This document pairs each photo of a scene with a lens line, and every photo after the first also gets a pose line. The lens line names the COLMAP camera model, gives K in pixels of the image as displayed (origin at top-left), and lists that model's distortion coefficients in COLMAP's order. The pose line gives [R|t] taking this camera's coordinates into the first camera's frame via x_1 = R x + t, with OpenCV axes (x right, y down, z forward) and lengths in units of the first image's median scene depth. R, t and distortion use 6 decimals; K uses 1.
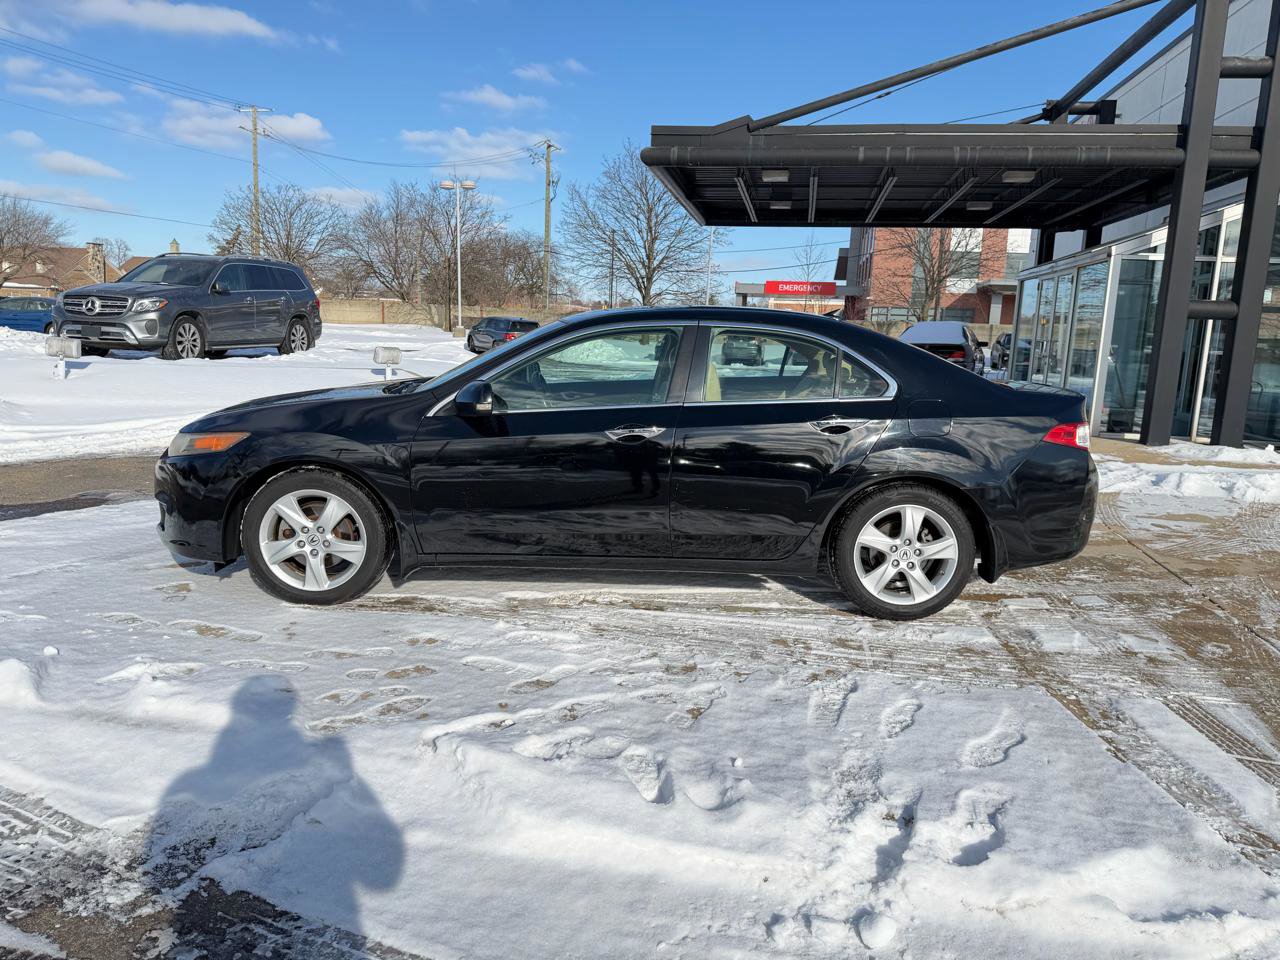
lens RADIAL K [[899.3, 0, 609.5], [0, 899.3, 507.9], [0, 0, 1]] dist [-0.021449, -0.002577]
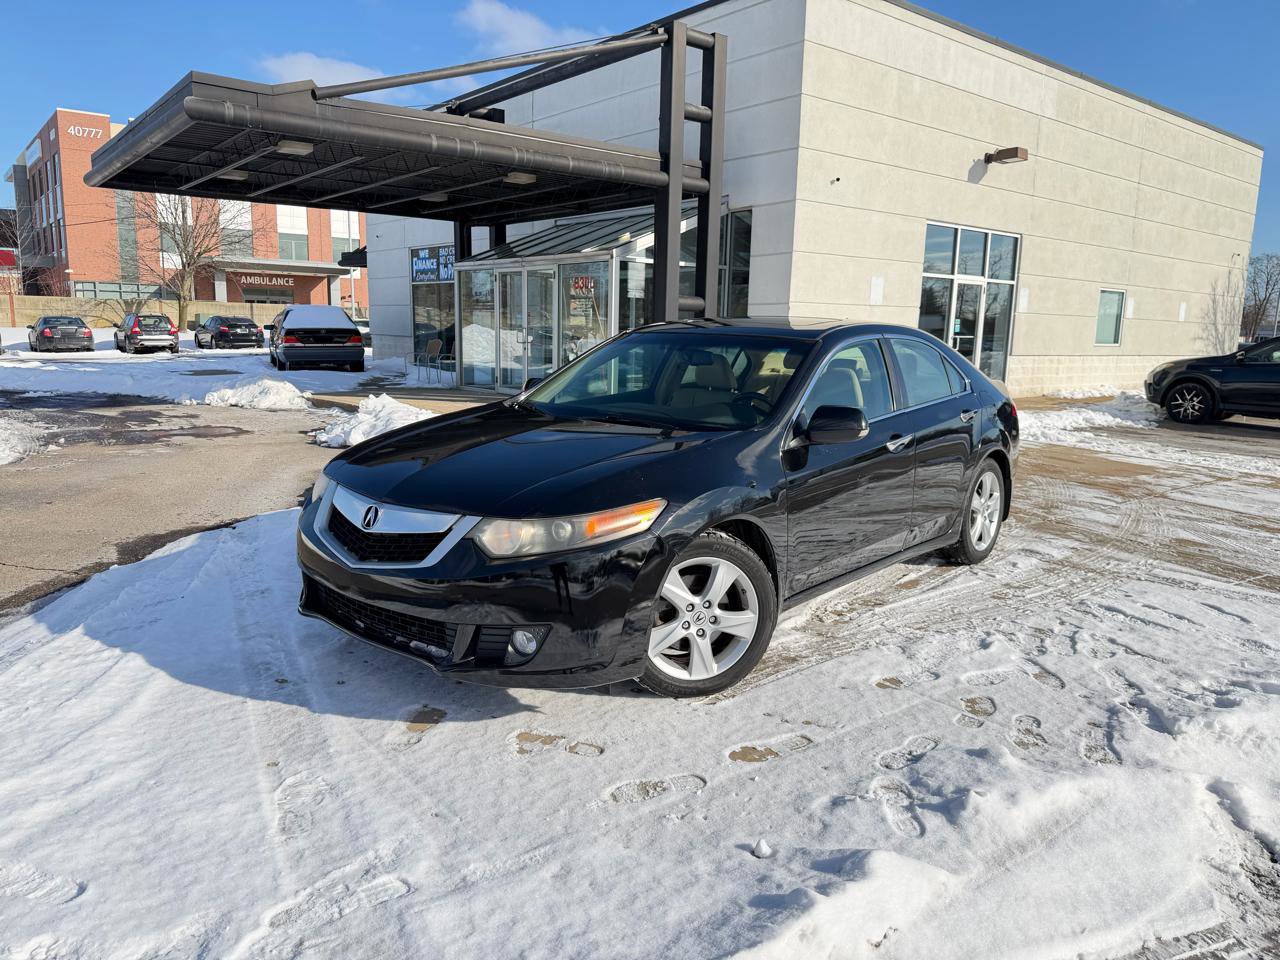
lens RADIAL K [[899.3, 0, 658.3], [0, 899.3, 521.3], [0, 0, 1]] dist [-0.021449, -0.002577]
pose [[0.664724, -0.166204, 0.728367, -0.348168], [0.138150, 0.985472, 0.098794, -0.051481], [-0.734205, 0.034953, 0.678028, 0.177714]]
